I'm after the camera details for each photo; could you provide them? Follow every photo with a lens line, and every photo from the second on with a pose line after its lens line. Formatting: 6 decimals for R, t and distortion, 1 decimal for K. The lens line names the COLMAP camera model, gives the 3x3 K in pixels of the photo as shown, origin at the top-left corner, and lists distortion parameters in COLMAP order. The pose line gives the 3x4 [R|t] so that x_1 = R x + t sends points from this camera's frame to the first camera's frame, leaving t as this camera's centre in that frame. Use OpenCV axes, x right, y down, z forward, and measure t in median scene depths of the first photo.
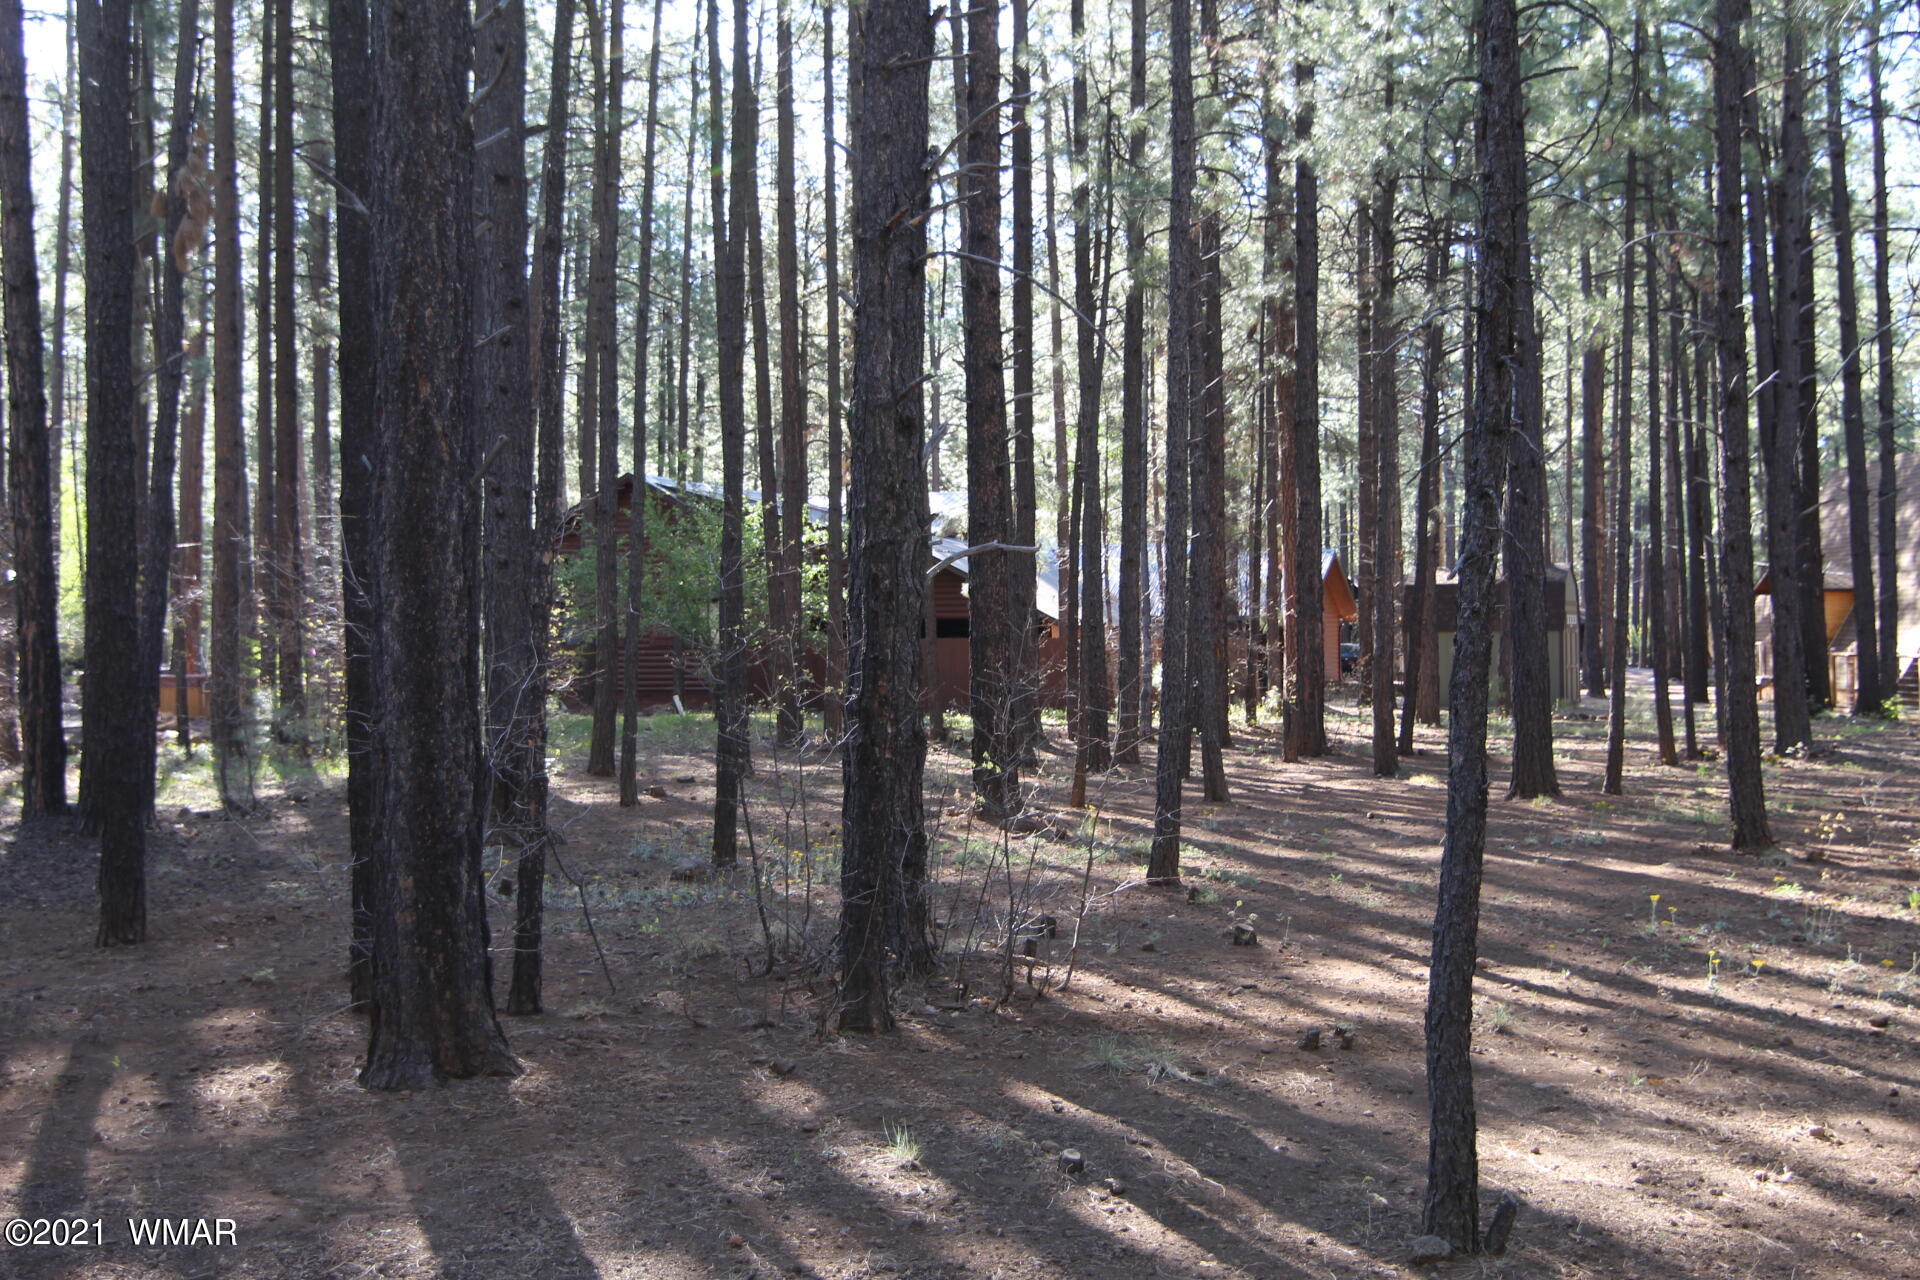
lens RADIAL K [[2105.1, 0, 968.8], [0, 2105.1, 634.4], [0, 0, 1]] dist [-0.005795, 0.010755]
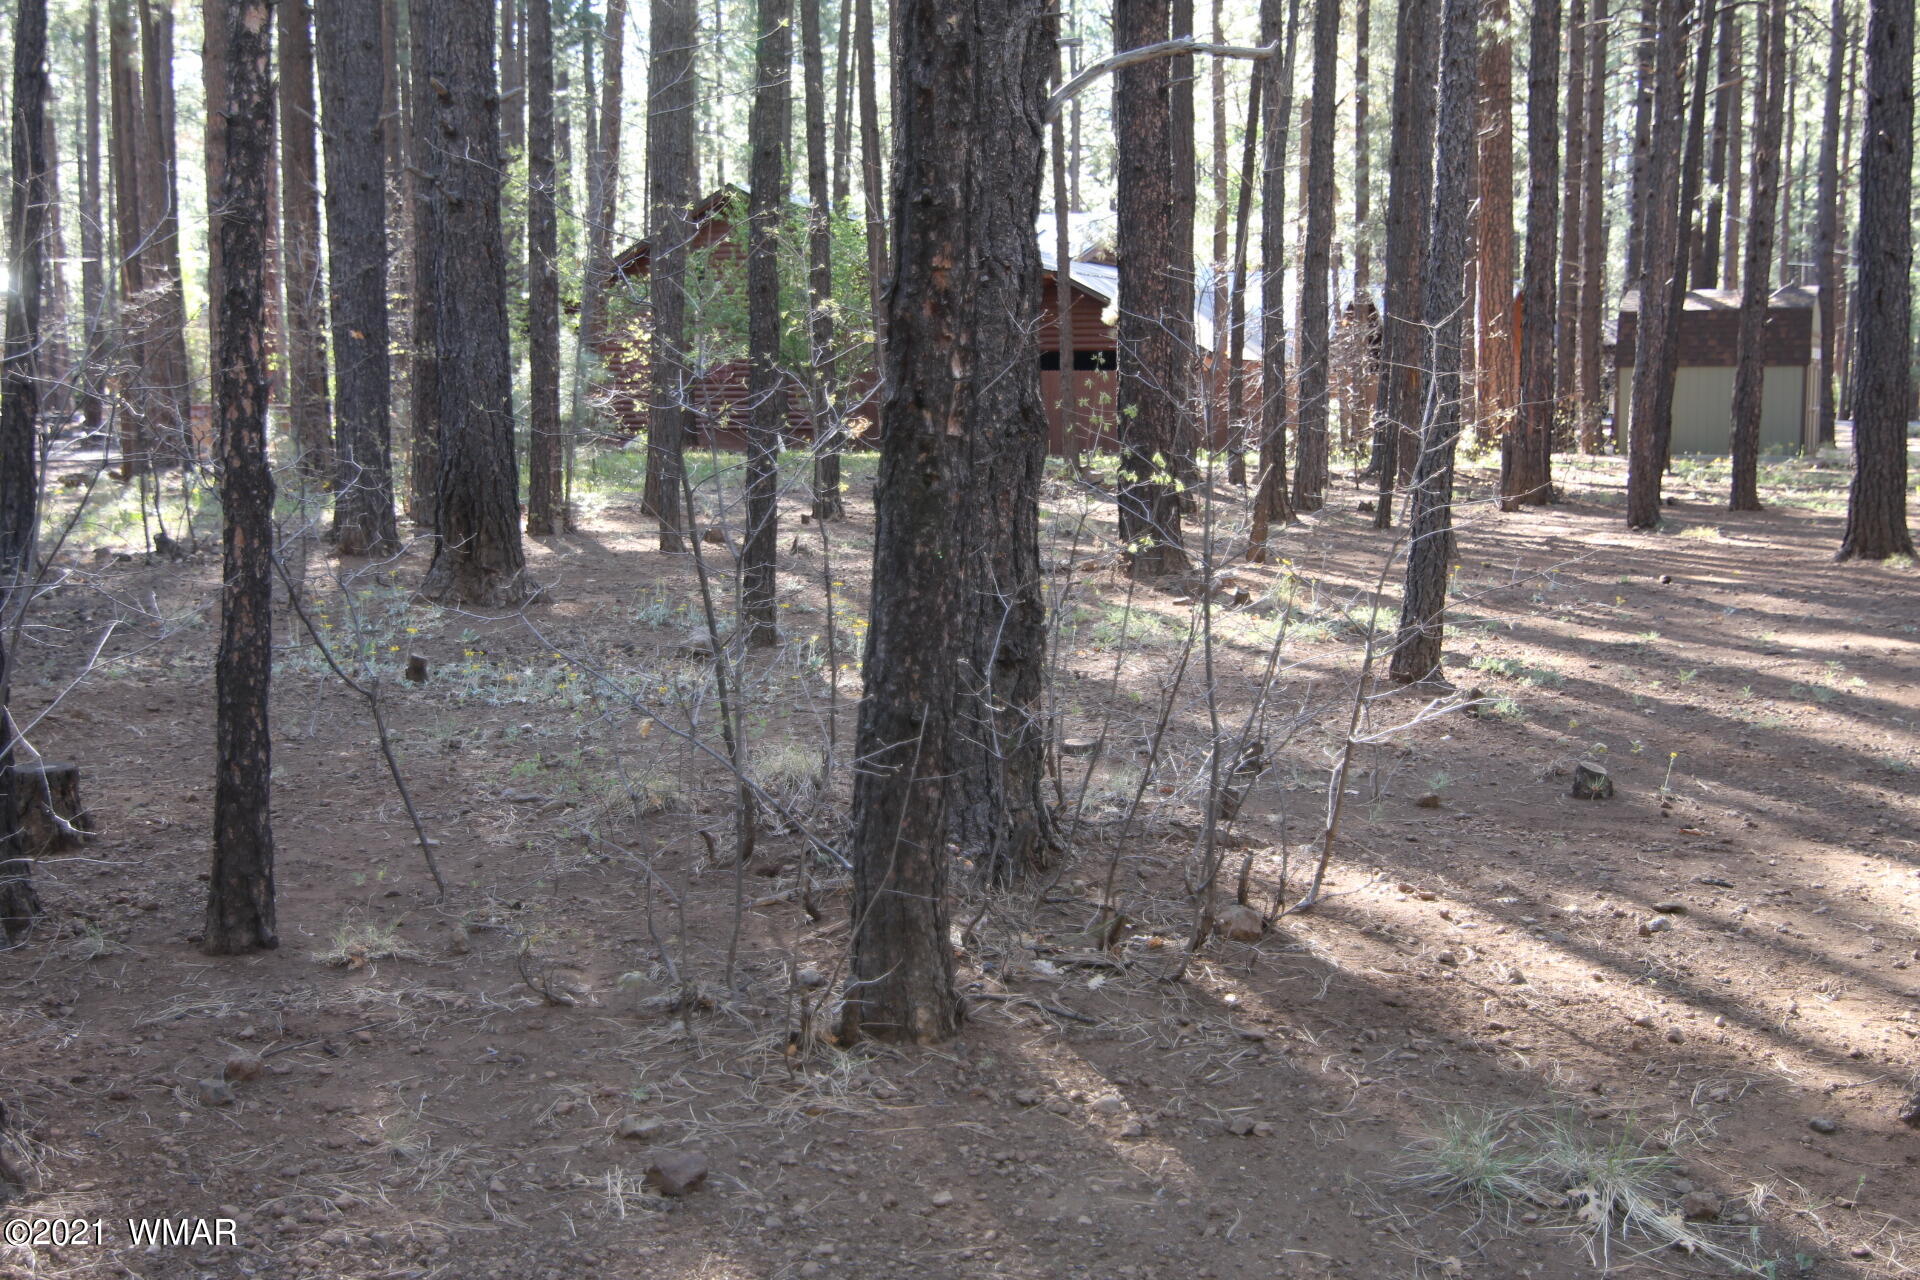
lens RADIAL K [[2105.1, 0, 968.8], [0, 2105.1, 634.4], [0, 0, 1]] dist [-0.005795, 0.010755]
pose [[0.997862, 0.015830, -0.063413, -0.006014], [-0.008416, 0.993270, 0.115516, 0.044843], [0.064815, -0.114736, 0.991279, 0.510369]]
